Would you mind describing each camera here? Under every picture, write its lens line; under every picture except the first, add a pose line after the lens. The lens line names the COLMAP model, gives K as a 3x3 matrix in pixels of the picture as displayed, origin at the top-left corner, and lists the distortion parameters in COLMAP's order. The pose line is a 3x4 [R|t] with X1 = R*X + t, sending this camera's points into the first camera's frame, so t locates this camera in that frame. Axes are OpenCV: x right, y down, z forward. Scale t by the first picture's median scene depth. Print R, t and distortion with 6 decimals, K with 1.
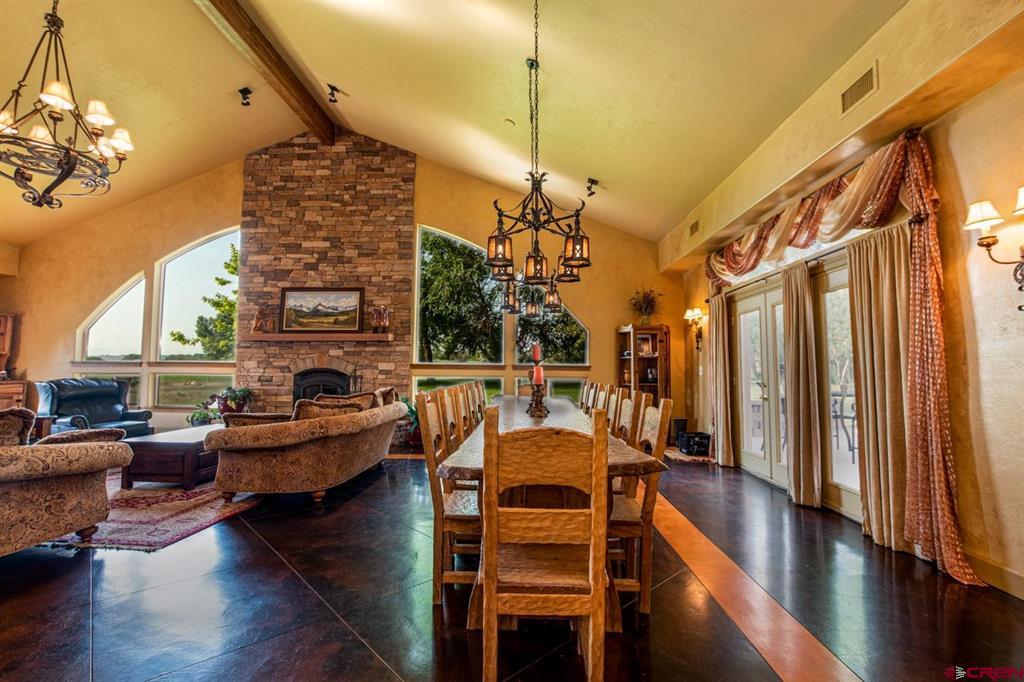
lens RADIAL K [[456.4, 0, 511.0], [0, 456.4, 341.4], [0, 0, 1]] dist [-0.020872, 0.004470]
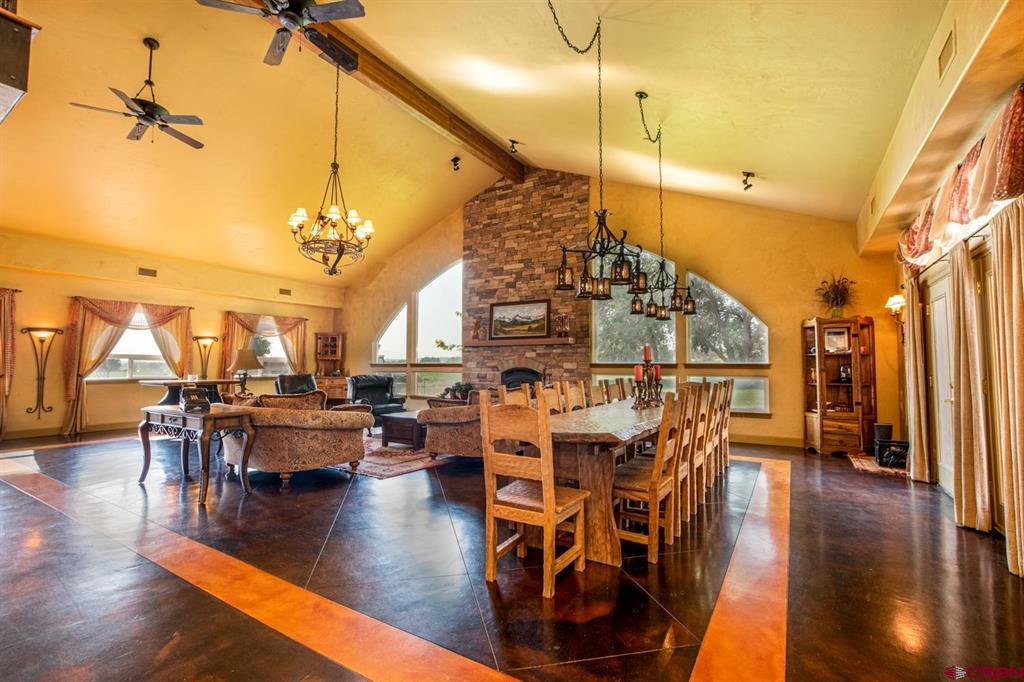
lens RADIAL K [[456.4, 0, 510.2], [0, 456.4, 340.5], [0, 0, 1]] dist [-0.020872, 0.004470]
pose [[0.868898, -0.032661, -0.493912, 0.166916], [0.032965, 0.999424, -0.008095, -0.004656], [0.493892, -0.009248, 0.869474, -0.078012]]
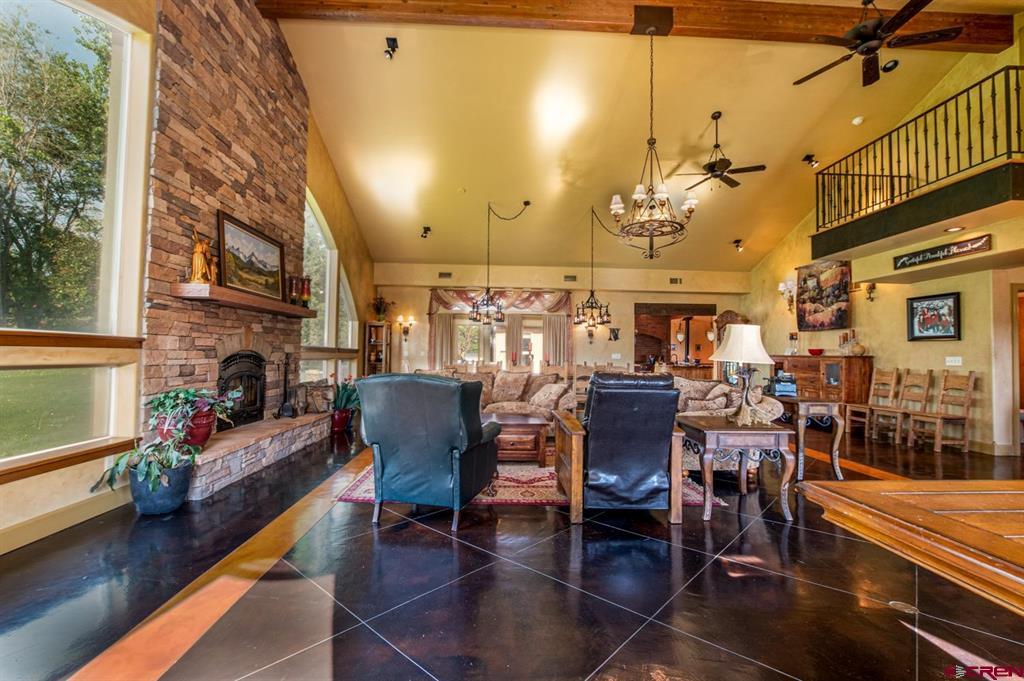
lens RADIAL K [[456.4, 0, 515.6], [0, 456.4, 335.8], [0, 0, 1]] dist [-0.020872, 0.004470]
pose [[-0.094842, 0.034404, 0.994898, -1.103731], [-0.074755, 0.996335, -0.041580, 0.035597], [-0.992682, -0.078317, -0.091922, 0.673872]]
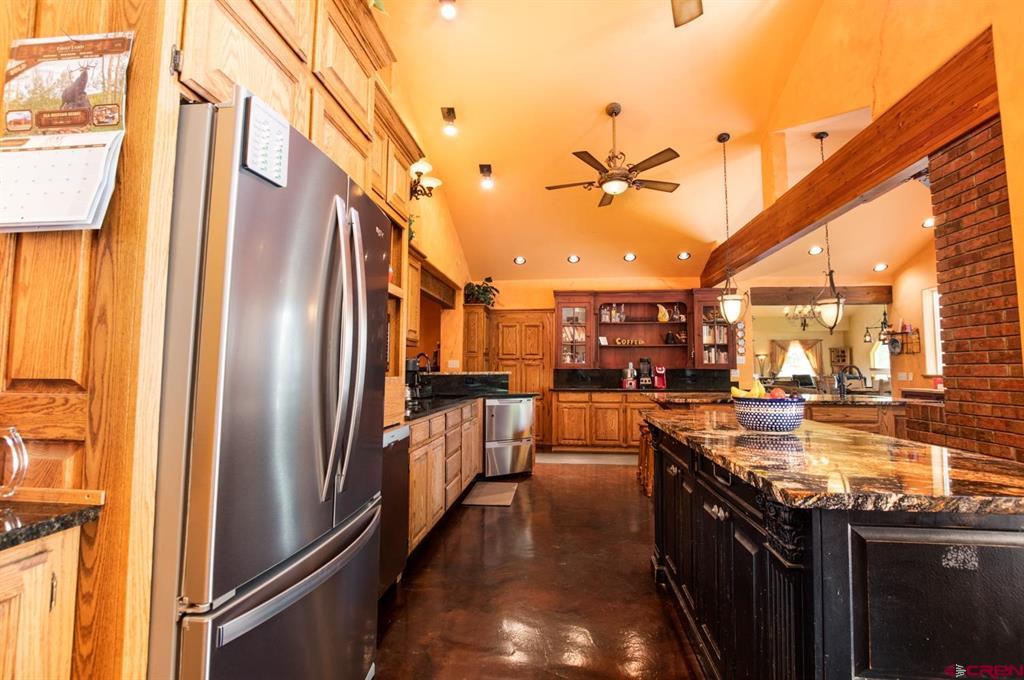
lens RADIAL K [[456.4, 0, 514.8], [0, 456.4, 337.9], [0, 0, 1]] dist [-0.020872, 0.004470]
pose [[-0.071971, -0.076795, -0.994446, 1.328763], [0.057473, 0.995056, -0.081002, -0.021442], [0.995749, -0.062983, -0.067202, -0.548149]]
